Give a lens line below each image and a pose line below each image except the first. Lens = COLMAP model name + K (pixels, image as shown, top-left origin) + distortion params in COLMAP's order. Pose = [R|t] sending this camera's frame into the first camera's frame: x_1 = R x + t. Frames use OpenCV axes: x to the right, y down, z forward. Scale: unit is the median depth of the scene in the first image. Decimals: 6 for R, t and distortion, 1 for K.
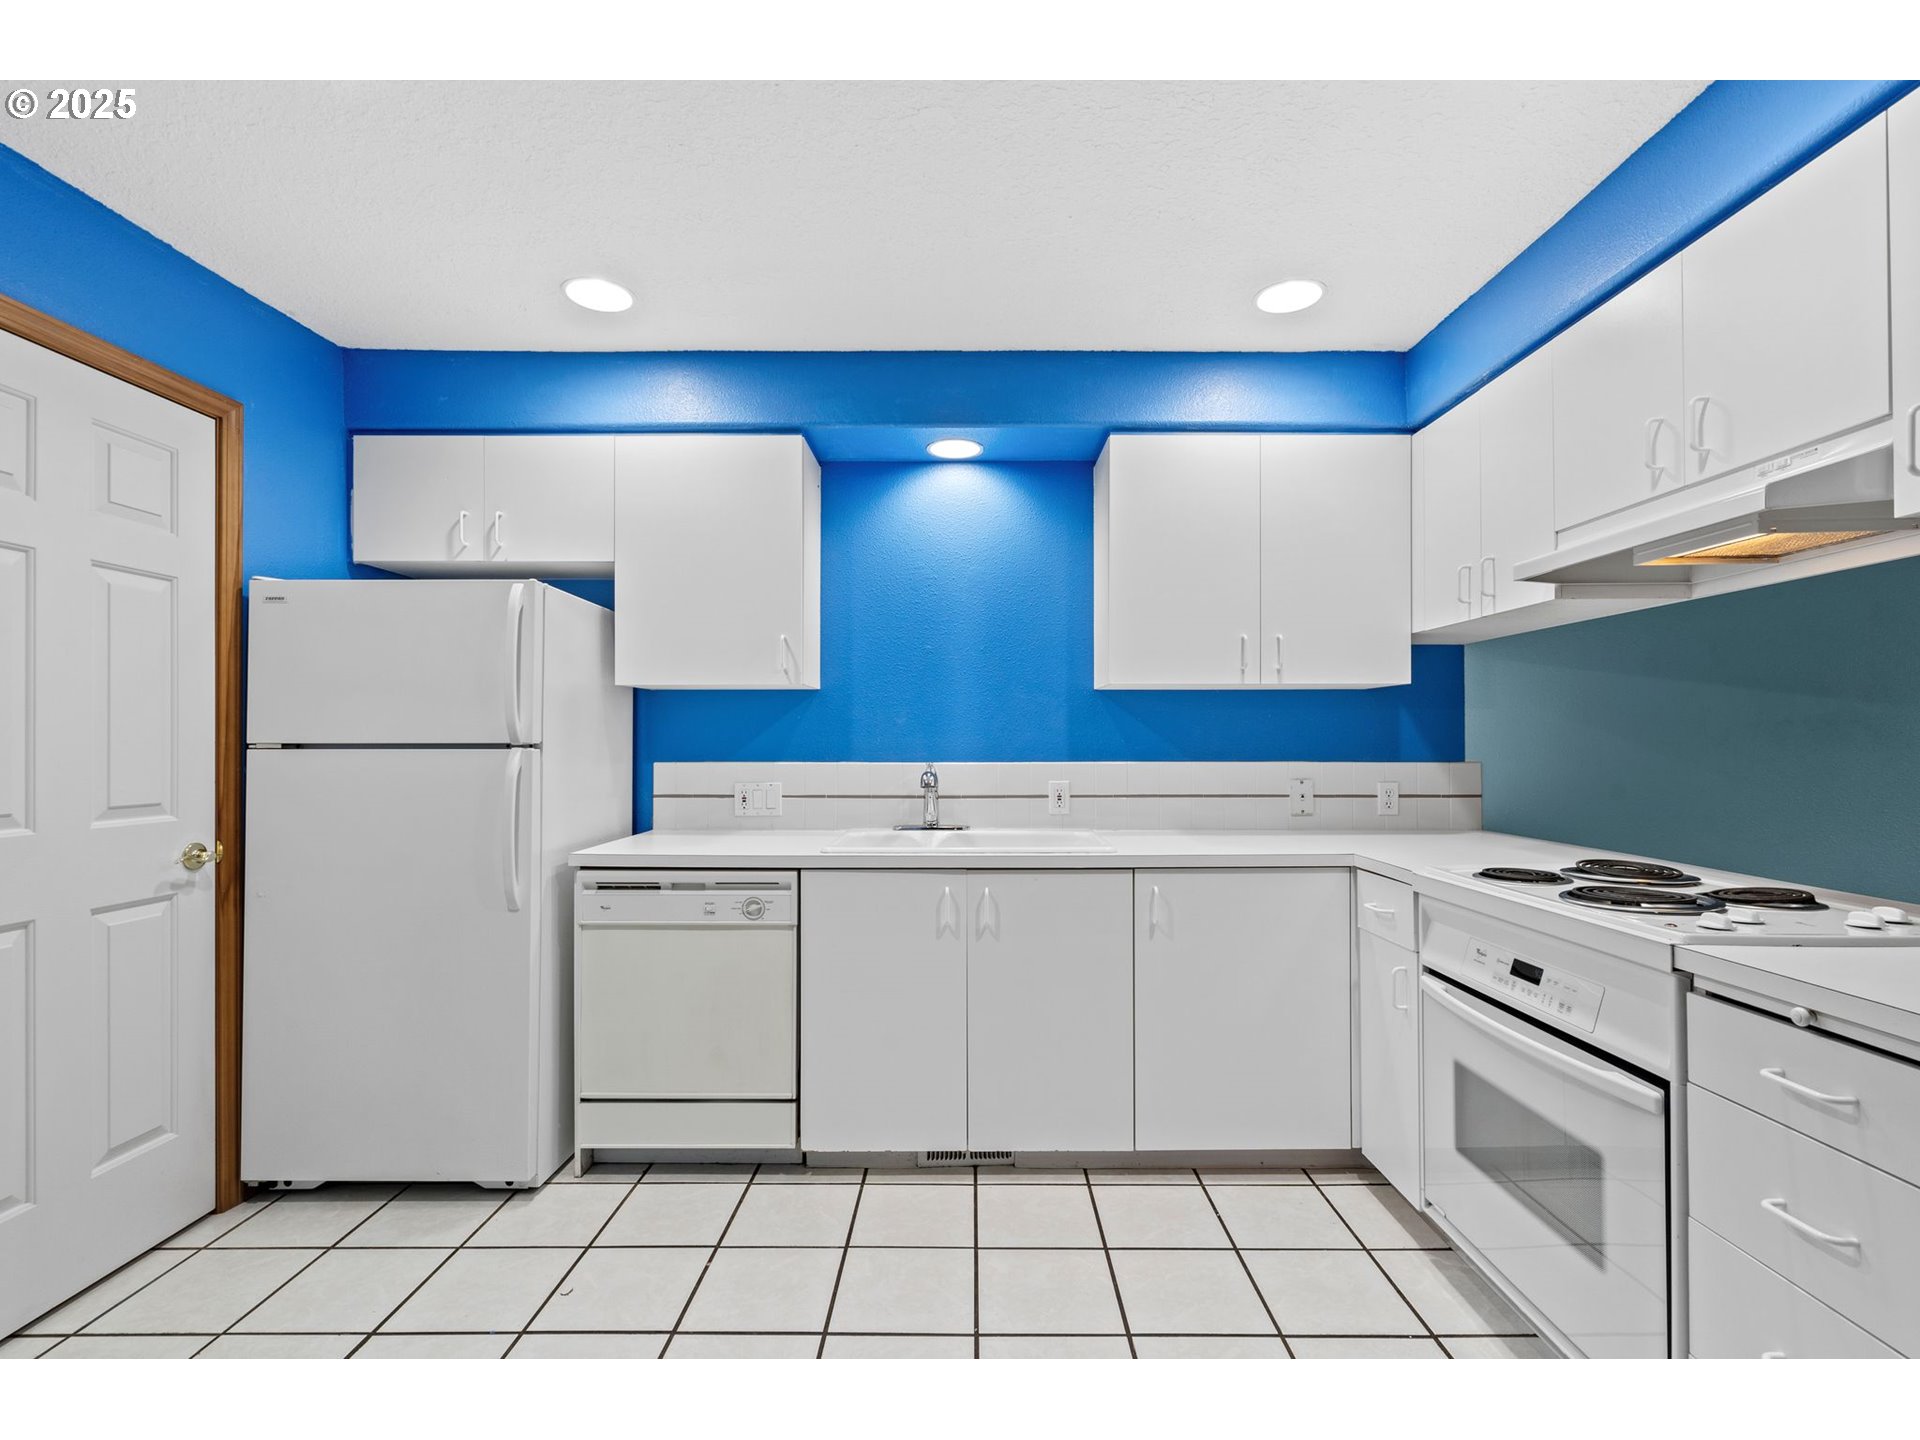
lens RADIAL K [[887.9, 0, 964.5], [0, 887.9, 726.0], [0, 0, 1]] dist [-0.000001, 0.000318]
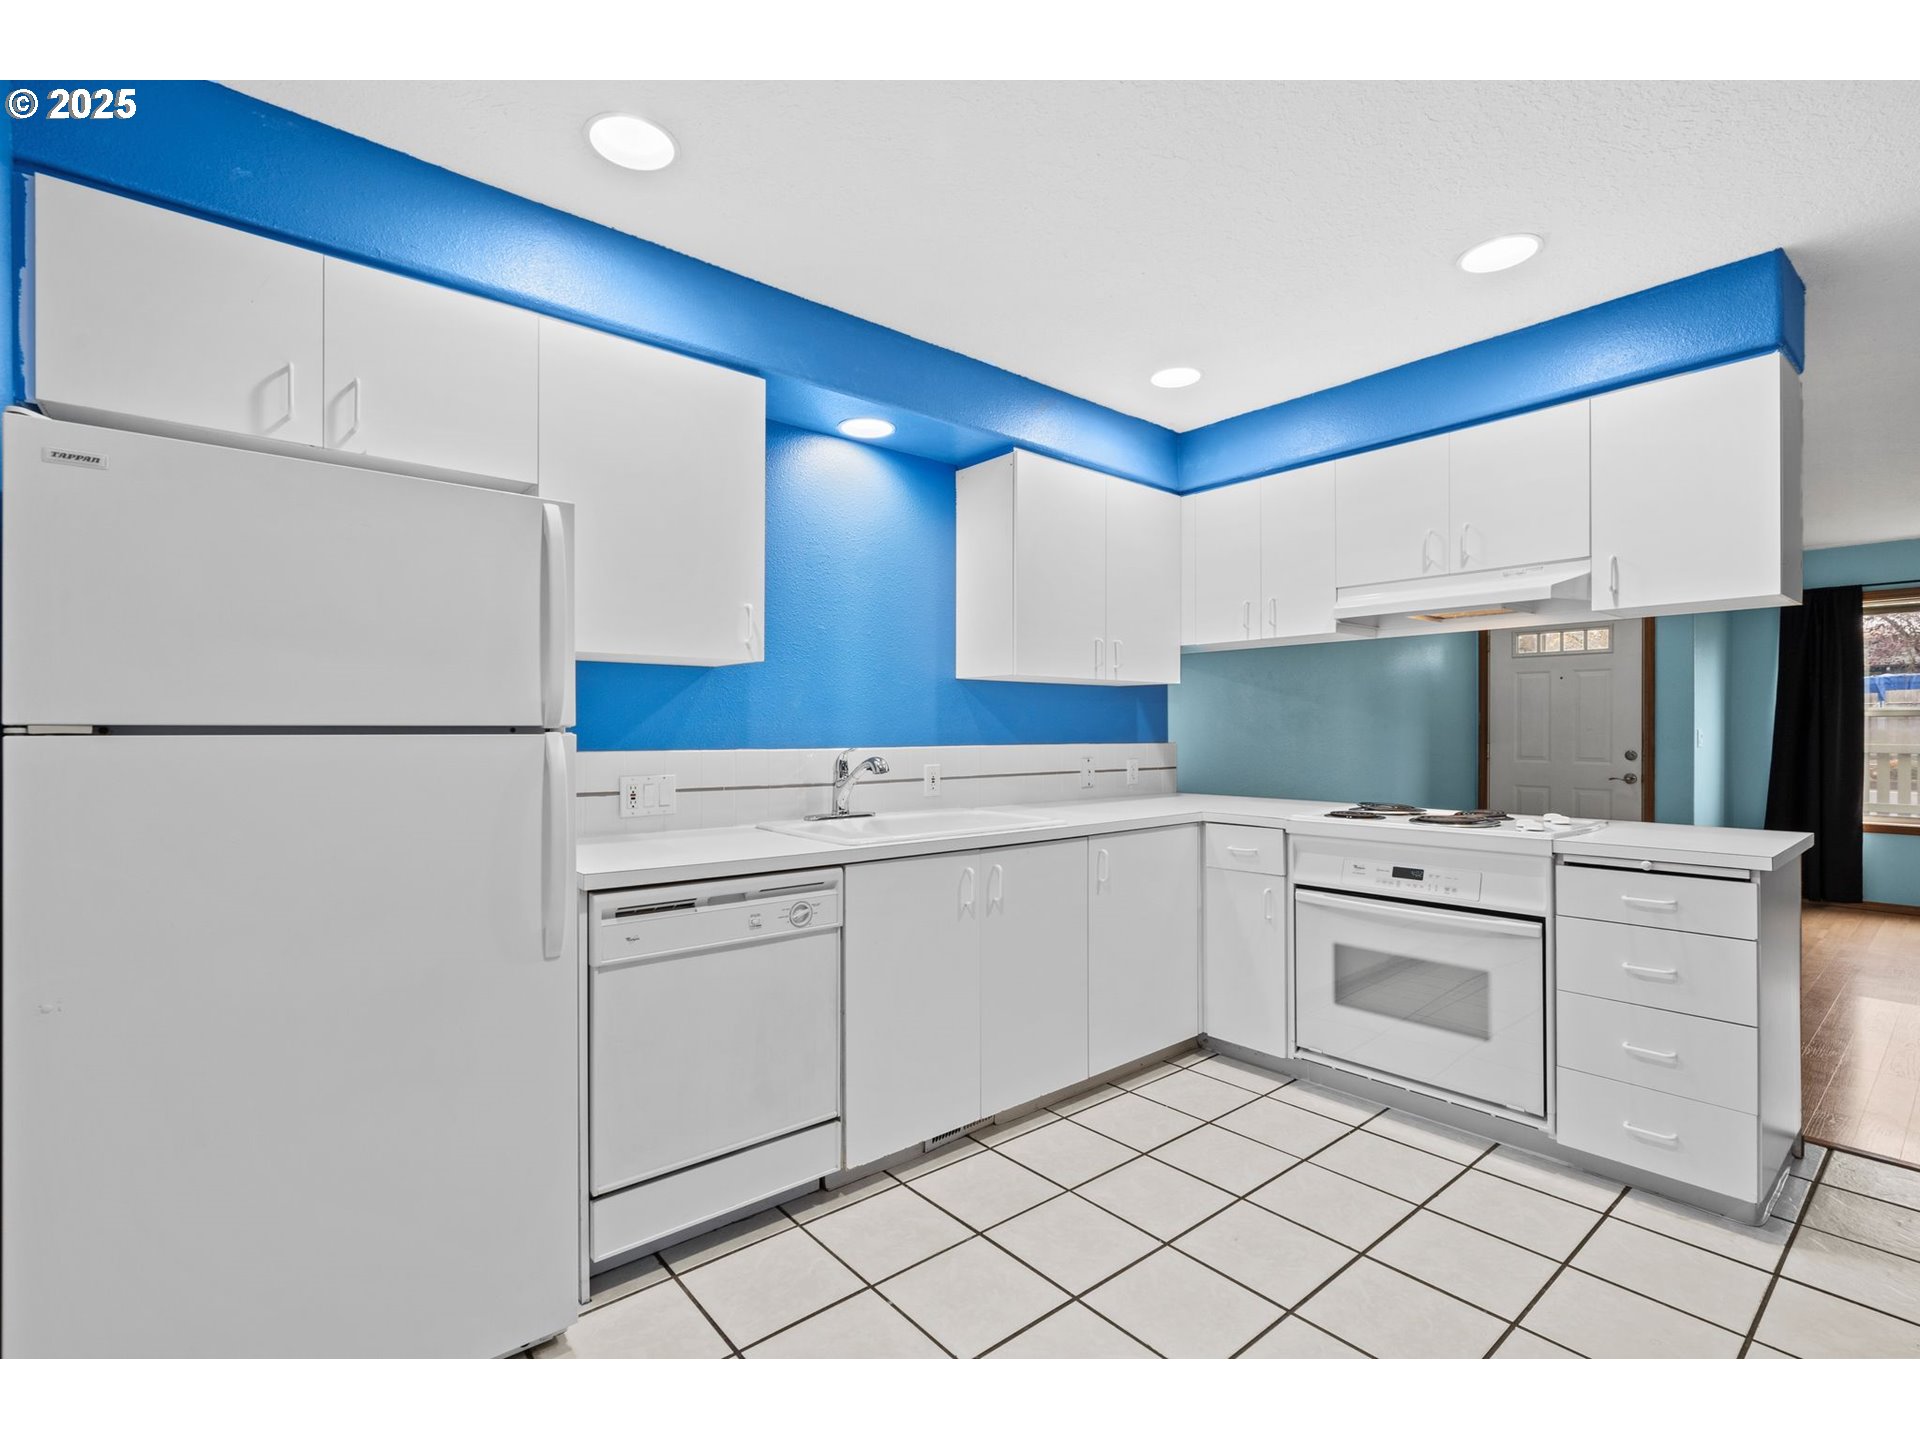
lens RADIAL K [[881.9, 0, 960.0], [0, 881.9, 720.0], [0, 0, 1]] dist [0.001034, 0.000274]
pose [[0.763039, 0.007345, 0.646311, -0.683675], [-0.011299, 0.999934, 0.001977, 0.008880], [-0.646254, -0.008811, 0.763072, 0.229504]]
